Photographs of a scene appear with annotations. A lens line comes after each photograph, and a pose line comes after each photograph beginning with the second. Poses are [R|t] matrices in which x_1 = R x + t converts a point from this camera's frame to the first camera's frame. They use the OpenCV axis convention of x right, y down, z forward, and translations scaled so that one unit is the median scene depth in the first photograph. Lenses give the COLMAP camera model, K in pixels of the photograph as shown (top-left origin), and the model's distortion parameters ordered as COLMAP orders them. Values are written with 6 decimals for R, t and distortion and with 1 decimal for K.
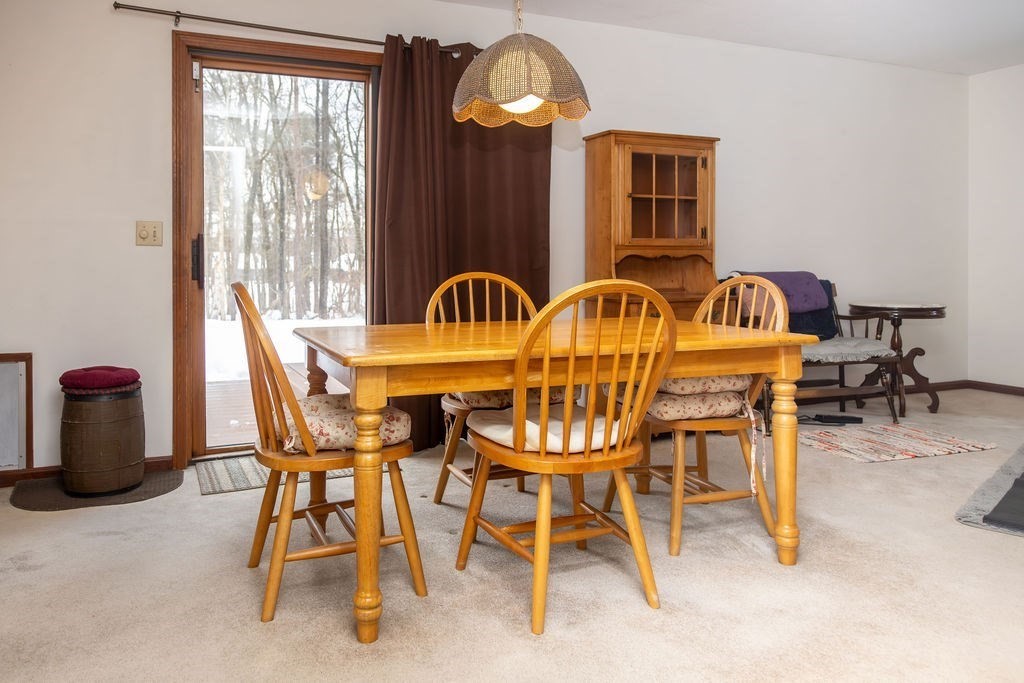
lens RADIAL K [[677.2, 0, 512.2], [0, 677.2, 328.0], [0, 0, 1]] dist [0.005398, -0.001952]
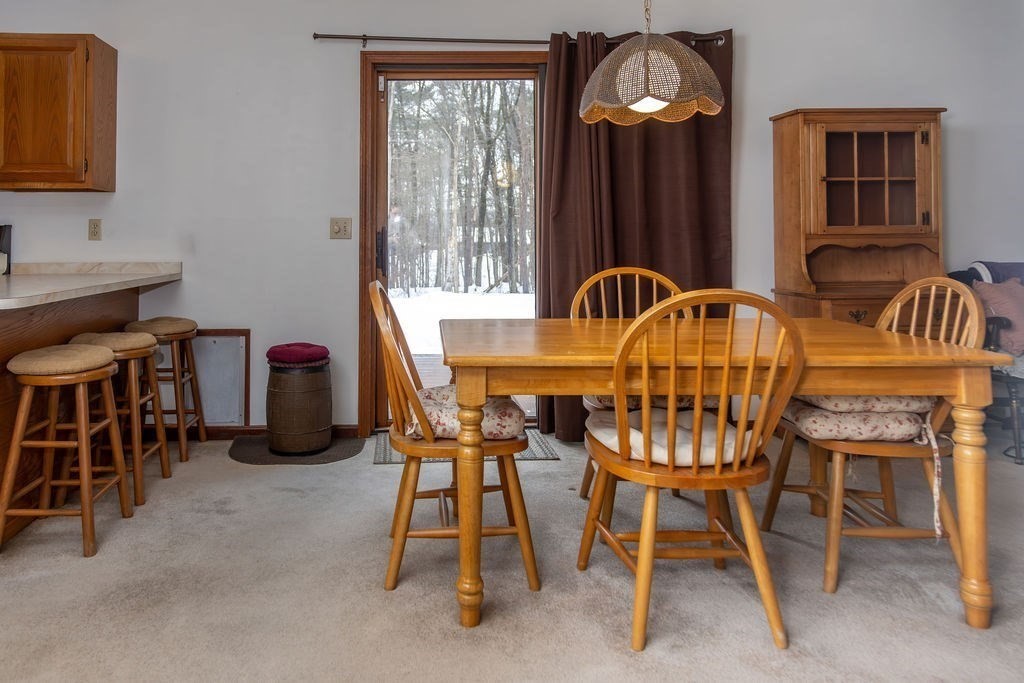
lens RADIAL K [[702.4, 0, 510.9], [0, 702.4, 287.0], [0, 0, 1]] dist [0.014354, -0.001750]
pose [[0.944177, 0.026176, -0.328398, 0.139985], [-0.033901, 0.999266, -0.017817, -0.033192], [0.327691, 0.027955, 0.944371, -0.020024]]
